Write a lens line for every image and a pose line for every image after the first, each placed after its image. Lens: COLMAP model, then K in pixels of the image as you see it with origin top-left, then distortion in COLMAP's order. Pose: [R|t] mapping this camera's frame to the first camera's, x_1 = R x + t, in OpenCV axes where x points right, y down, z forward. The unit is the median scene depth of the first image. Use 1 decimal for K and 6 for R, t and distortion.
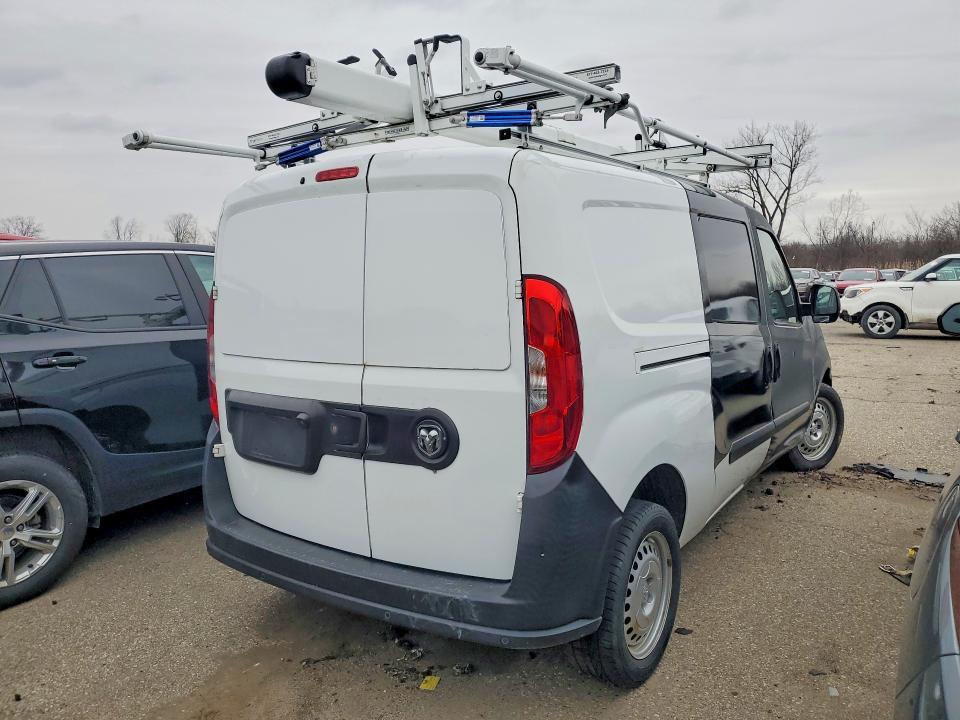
lens RADIAL K [[766.6, 0, 480.0], [0, 766.6, 360.0], [0, 0, 1]] dist [0.030606, -0.006393]
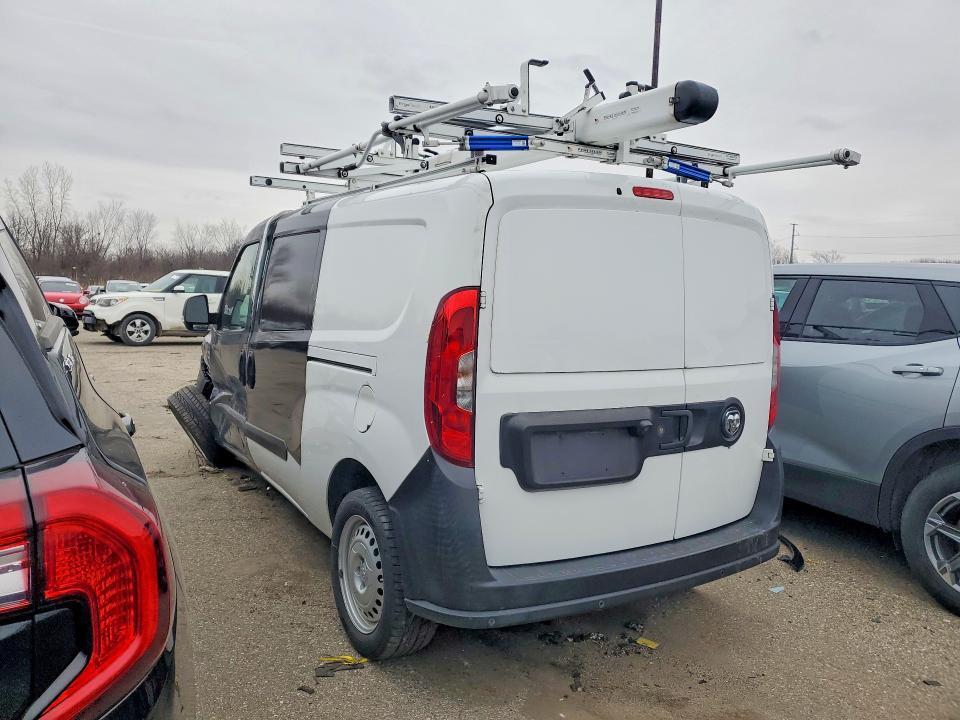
lens RADIAL K [[765.0, 0, 480.0], [0, 765.0, 360.0], [0, 0, 1]] dist [0.005408, -0.000585]
pose [[0.398118, -0.050815, 0.915926, -1.229447], [0.060352, 0.997752, 0.029122, -0.053627], [-0.915347, 0.043684, 0.400290, 0.777464]]
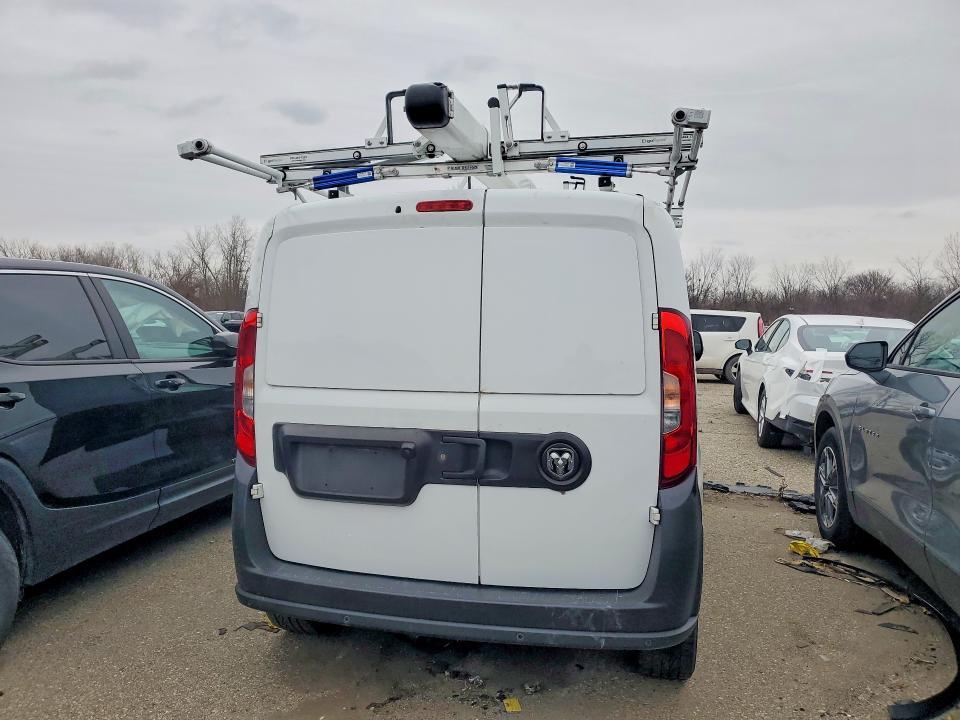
lens RADIAL K [[763.1, 0, 475.7], [0, 763.1, 377.6], [0, 0, 1]] dist [0.055416, -0.004002]
pose [[0.929916, -0.001074, 0.367770, -0.501811], [0.014231, 0.999352, -0.033064, 0.018190], [-0.367496, 0.035980, 0.929329, 0.052811]]
